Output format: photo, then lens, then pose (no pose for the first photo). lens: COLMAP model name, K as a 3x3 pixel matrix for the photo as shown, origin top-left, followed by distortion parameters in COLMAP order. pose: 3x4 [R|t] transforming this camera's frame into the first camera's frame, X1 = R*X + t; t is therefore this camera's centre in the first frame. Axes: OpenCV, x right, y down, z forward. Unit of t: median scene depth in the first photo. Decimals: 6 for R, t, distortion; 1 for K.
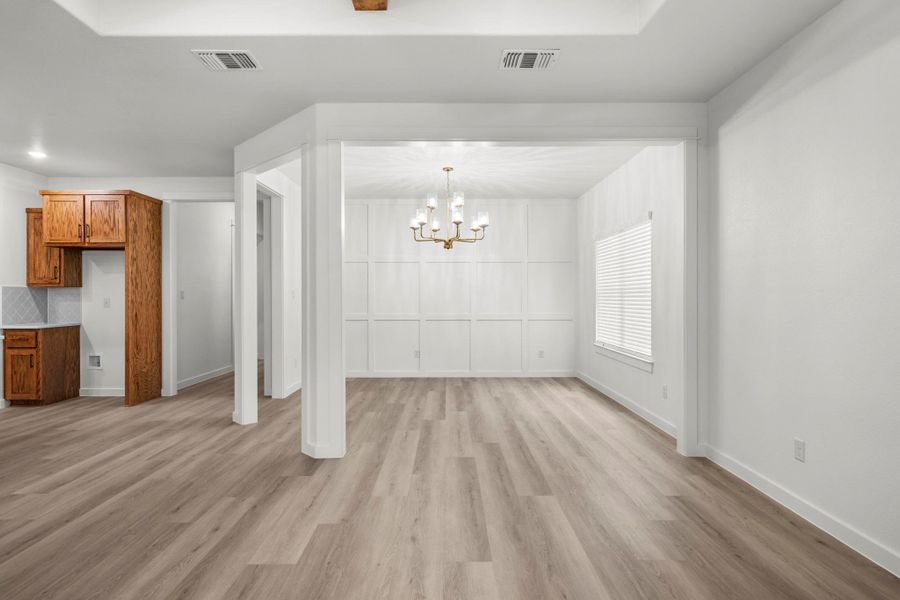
lens RADIAL K [[488.9, 0, 451.8], [0, 488.9, 294.6], [0, 0, 1]] dist [-0.001569, 0.000726]
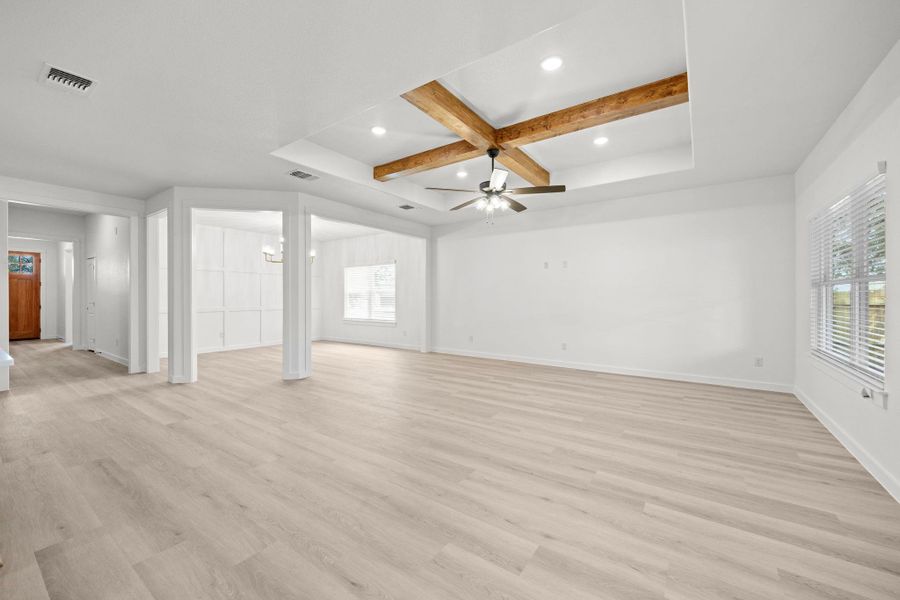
lens RADIAL K [[336.7, 0, 450.0], [0, 336.7, 300.0], [0, 0, 1]] dist [-0.000238, -0.000085]
pose [[0.566204, -0.005736, 0.824245, -0.714275], [-0.003862, 0.999946, 0.009612, 0.008633], [-0.824256, -0.008626, 0.566152, -0.138011]]
